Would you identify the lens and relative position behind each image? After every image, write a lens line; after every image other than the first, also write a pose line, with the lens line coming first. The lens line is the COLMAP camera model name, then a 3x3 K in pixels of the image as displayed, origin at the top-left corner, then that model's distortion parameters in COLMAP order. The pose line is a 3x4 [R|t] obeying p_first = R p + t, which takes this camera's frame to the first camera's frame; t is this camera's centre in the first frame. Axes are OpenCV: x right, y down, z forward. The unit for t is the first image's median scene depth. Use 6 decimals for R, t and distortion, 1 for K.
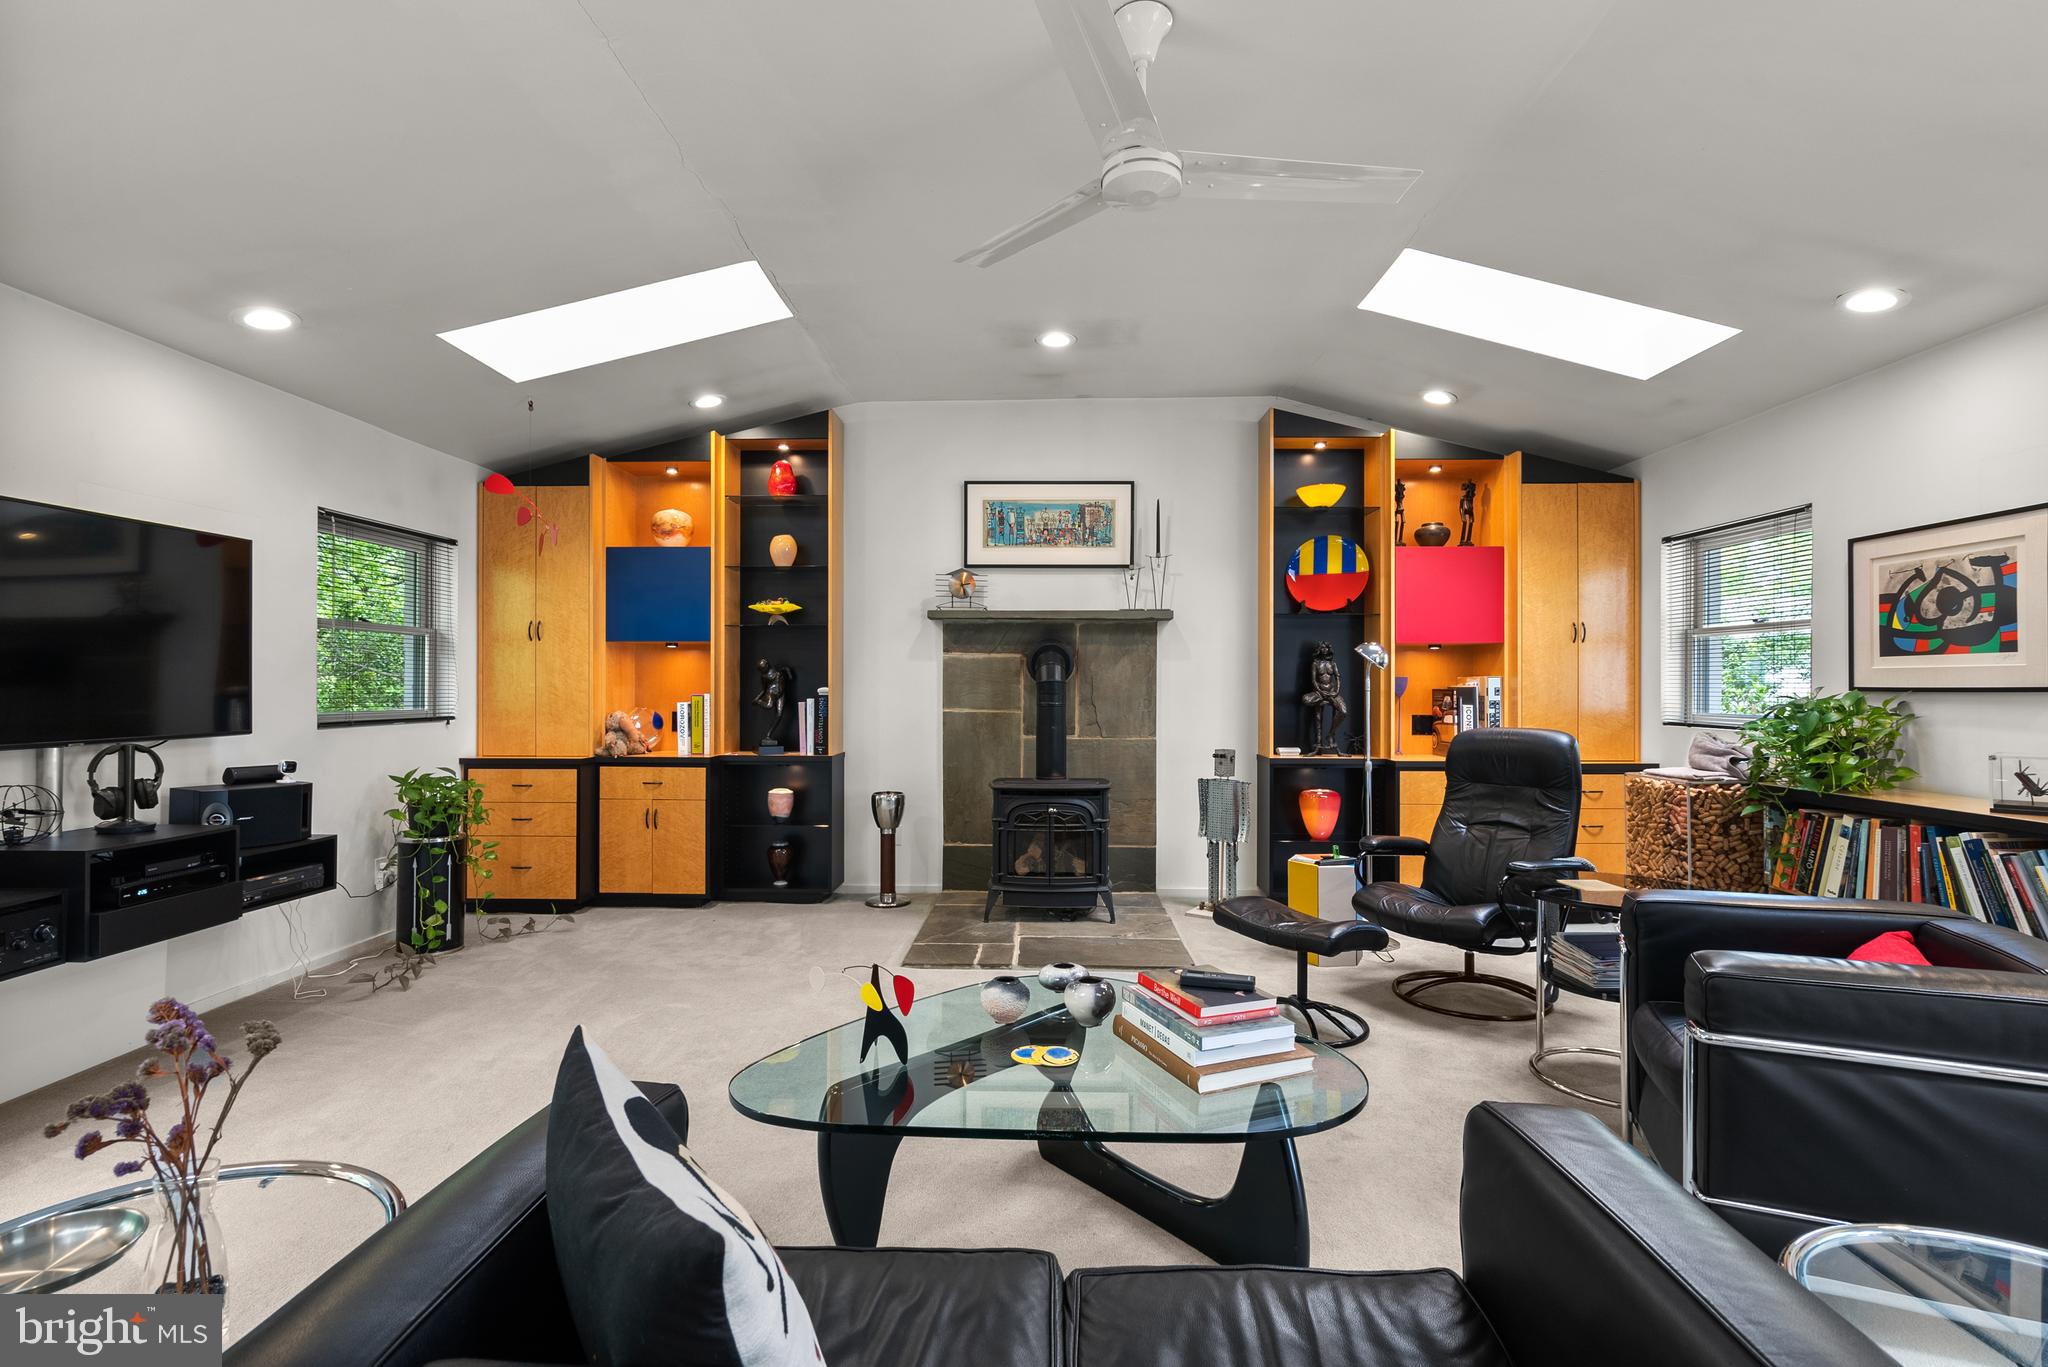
lens RADIAL K [[943.5, 0, 1036.6], [0, 943.5, 681.9], [0, 0, 1]] dist [-0.010170, 0.004332]
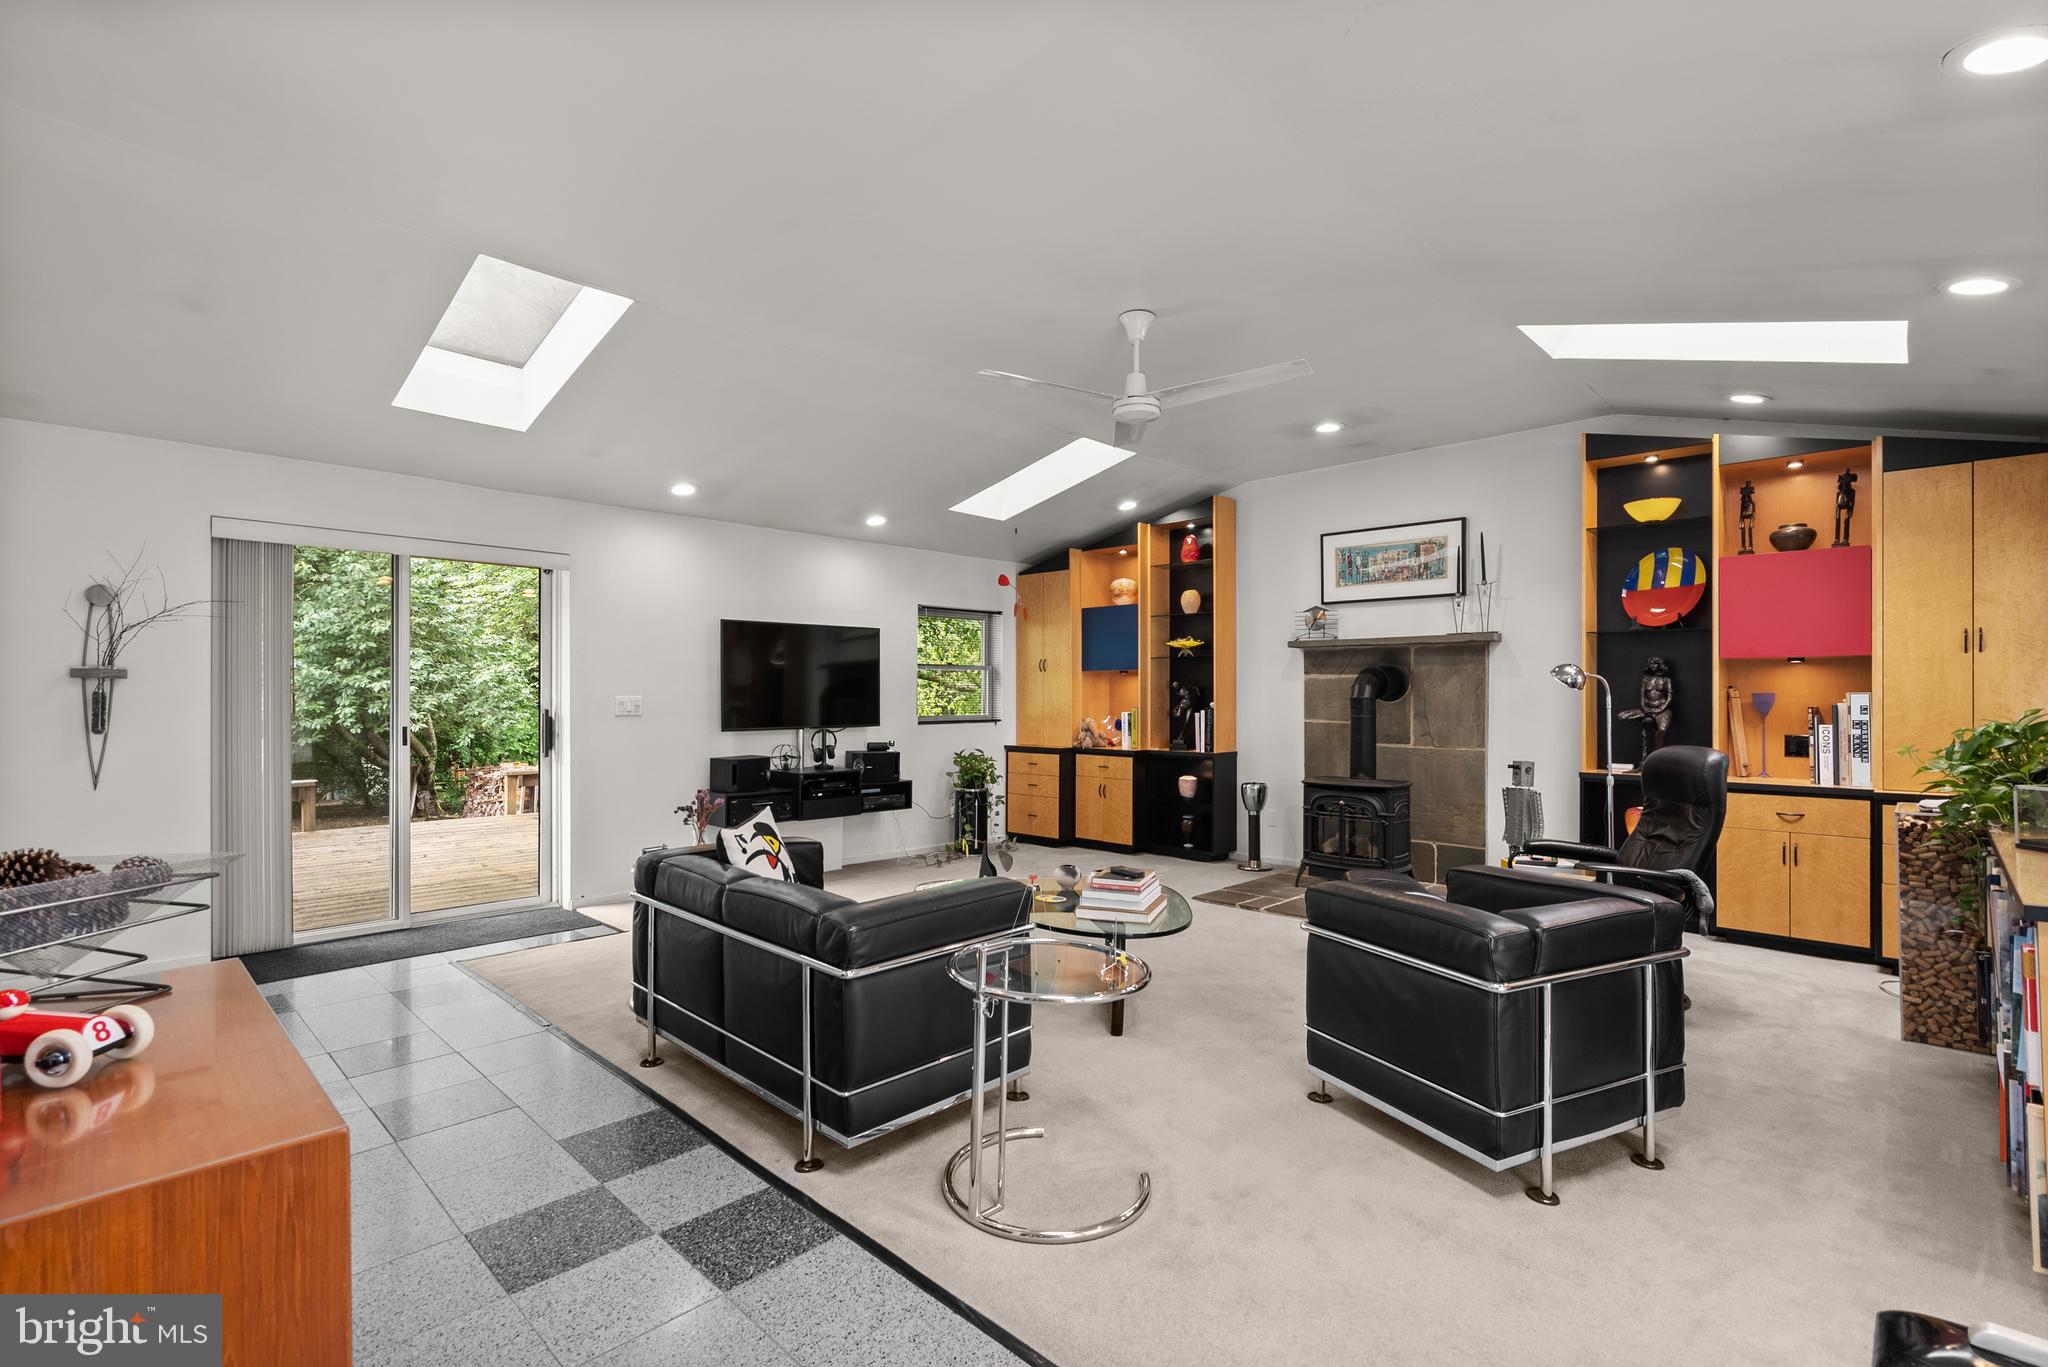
lens RADIAL K [[943.5, 0, 1011.4], [0, 943.5, 689.2], [0, 0, 1]] dist [-0.010170, 0.004332]
pose [[0.733361, -0.005606, -0.679816, 0.482676], [0.004630, 0.999984, -0.003251, -0.009841], [0.679823, -0.000763, 0.733375, -0.180561]]
